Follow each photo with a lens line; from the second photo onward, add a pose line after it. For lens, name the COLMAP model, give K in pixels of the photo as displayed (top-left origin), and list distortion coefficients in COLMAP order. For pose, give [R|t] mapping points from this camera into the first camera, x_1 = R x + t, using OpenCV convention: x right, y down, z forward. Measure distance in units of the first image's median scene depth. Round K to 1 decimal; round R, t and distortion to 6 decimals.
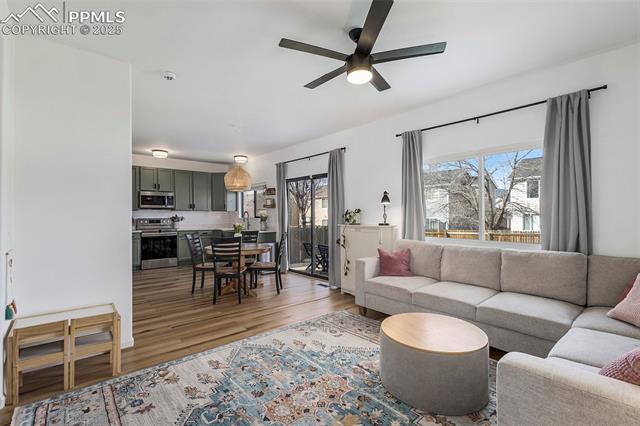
lens RADIAL K [[298.6, 0, 321.3], [0, 298.6, 213.0], [0, 0, 1]] dist [0.001445, 0.000047]
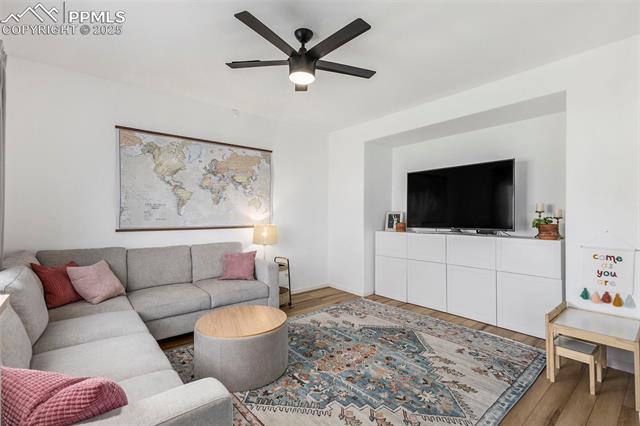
lens RADIAL K [[298.6, 0, 320.4], [0, 298.6, 213.4], [0, 0, 1]] dist [0.001445, 0.000047]
pose [[-0.999846, -0.001156, 0.017535, 0.045218], [-0.001276, 0.999976, -0.006864, -0.000036], [-0.017527, -0.006886, -0.999823, 1.659945]]
